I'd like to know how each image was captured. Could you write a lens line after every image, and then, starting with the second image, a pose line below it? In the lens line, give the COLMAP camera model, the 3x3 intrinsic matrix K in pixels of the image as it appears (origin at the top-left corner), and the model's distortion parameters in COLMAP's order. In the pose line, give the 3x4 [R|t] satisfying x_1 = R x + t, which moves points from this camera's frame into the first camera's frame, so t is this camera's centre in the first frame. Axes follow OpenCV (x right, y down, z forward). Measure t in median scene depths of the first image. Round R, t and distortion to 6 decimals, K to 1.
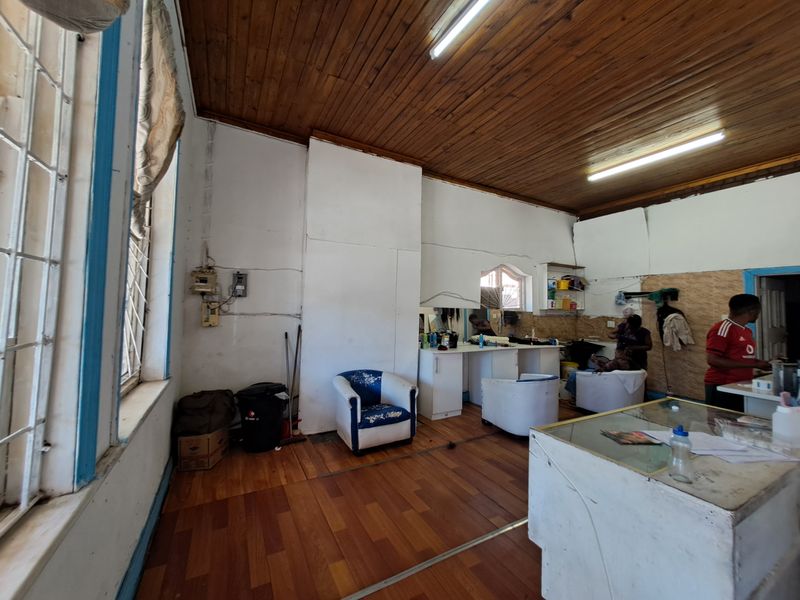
lens RADIAL K [[312.5, 0, 398.9], [0, 312.5, 297.2], [0, 0, 1]] dist [-0.001277, -0.000160]
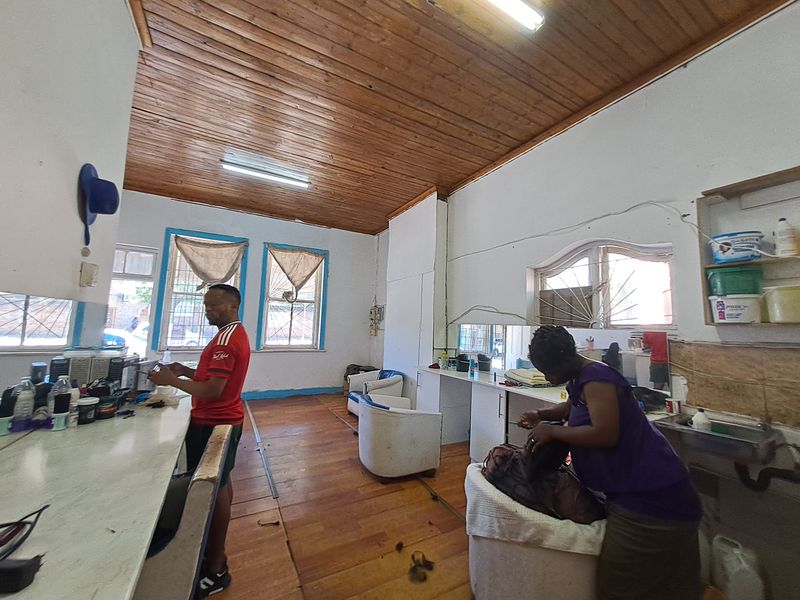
lens RADIAL K [[312.5, 0, 398.9], [0, 312.5, 297.2], [0, 0, 1]] dist [-0.001277, -0.000160]
pose [[0.007559, -0.115689, -0.993257, 1.138782], [0.005072, 0.993277, -0.115653, 0.065789], [0.999959, -0.004163, 0.008095, 0.906804]]
